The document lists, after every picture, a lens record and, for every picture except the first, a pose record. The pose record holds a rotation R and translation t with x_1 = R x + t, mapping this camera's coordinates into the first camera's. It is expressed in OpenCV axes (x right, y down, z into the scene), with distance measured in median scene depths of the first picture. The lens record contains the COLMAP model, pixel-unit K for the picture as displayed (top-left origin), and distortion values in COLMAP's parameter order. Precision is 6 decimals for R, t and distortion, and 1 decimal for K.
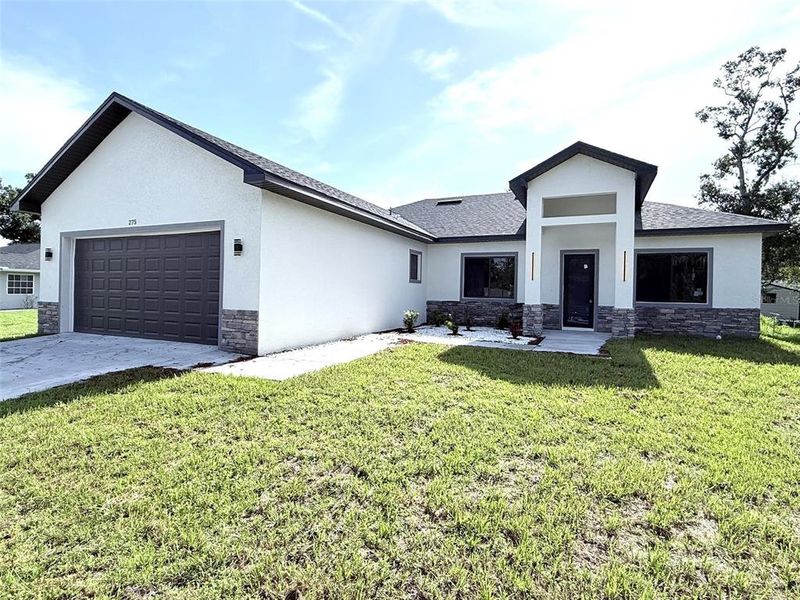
lens RADIAL K [[440.1, 0, 400.0], [0, 440.1, 300.0], [0, 0, 1]] dist [0.000357, -0.000880]
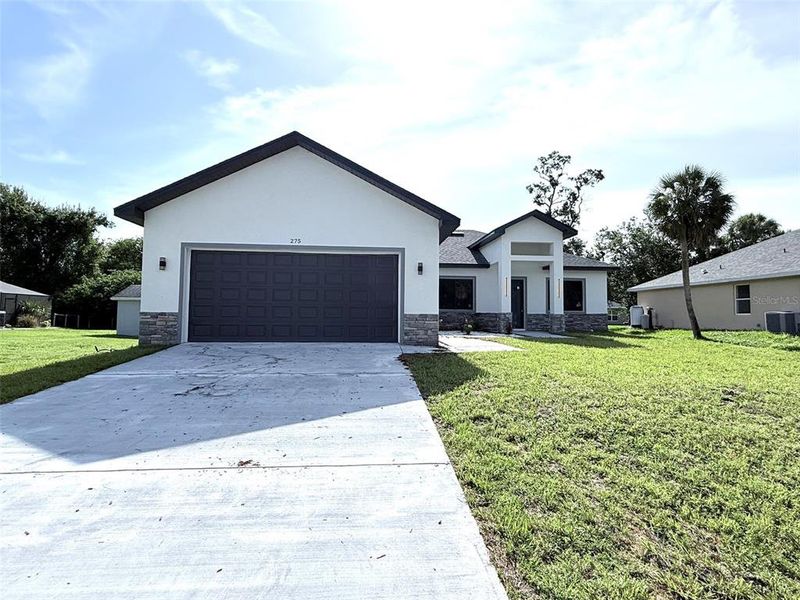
lens RADIAL K [[440.1, 0, 400.0], [0, 440.1, 300.0], [0, 0, 1]] dist [0.000357, -0.000880]
pose [[0.863222, 0.007964, 0.504761, -0.468085], [0.012437, 0.999237, -0.037034, 0.011448], [-0.504671, 0.038246, 0.862464, -0.061330]]
